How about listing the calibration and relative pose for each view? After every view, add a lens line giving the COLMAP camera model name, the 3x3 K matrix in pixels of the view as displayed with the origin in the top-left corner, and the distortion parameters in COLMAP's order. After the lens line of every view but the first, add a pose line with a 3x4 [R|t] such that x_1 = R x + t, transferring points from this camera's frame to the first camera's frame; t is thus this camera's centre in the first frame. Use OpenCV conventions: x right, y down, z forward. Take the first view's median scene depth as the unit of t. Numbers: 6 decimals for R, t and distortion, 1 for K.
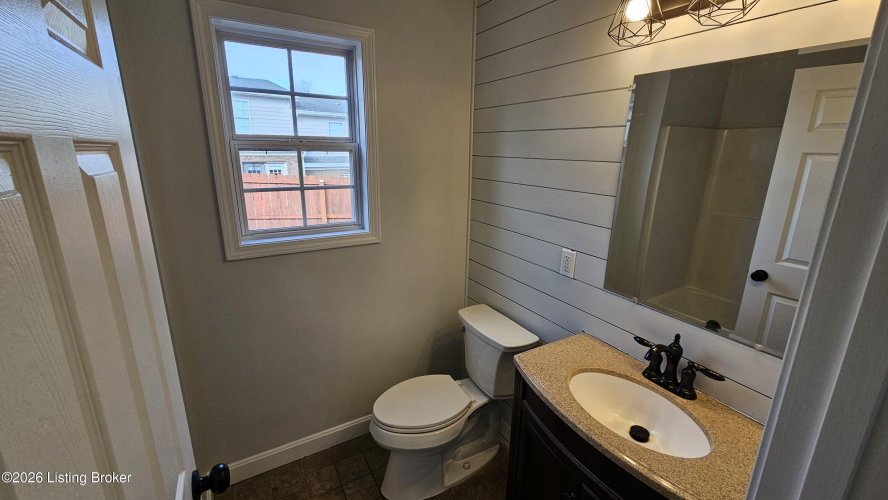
lens RADIAL K [[362.0, 0, 443.0], [0, 362.0, 244.4], [0, 0, 1]] dist [0.001474, 0.000211]
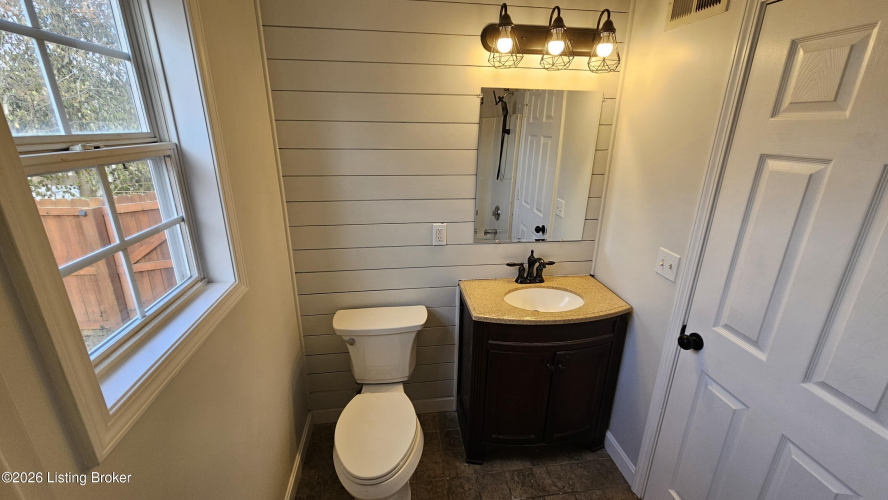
lens RADIAL K [[362.0, 0, 443.0], [0, 362.0, 244.4], [0, 0, 1]] dist [0.001474, 0.000211]
pose [[0.388426, -0.300412, 0.871136, -0.740768], [0.229750, 0.947083, 0.224160, -0.191148], [-0.892379, 0.113074, 0.436891, 0.471721]]
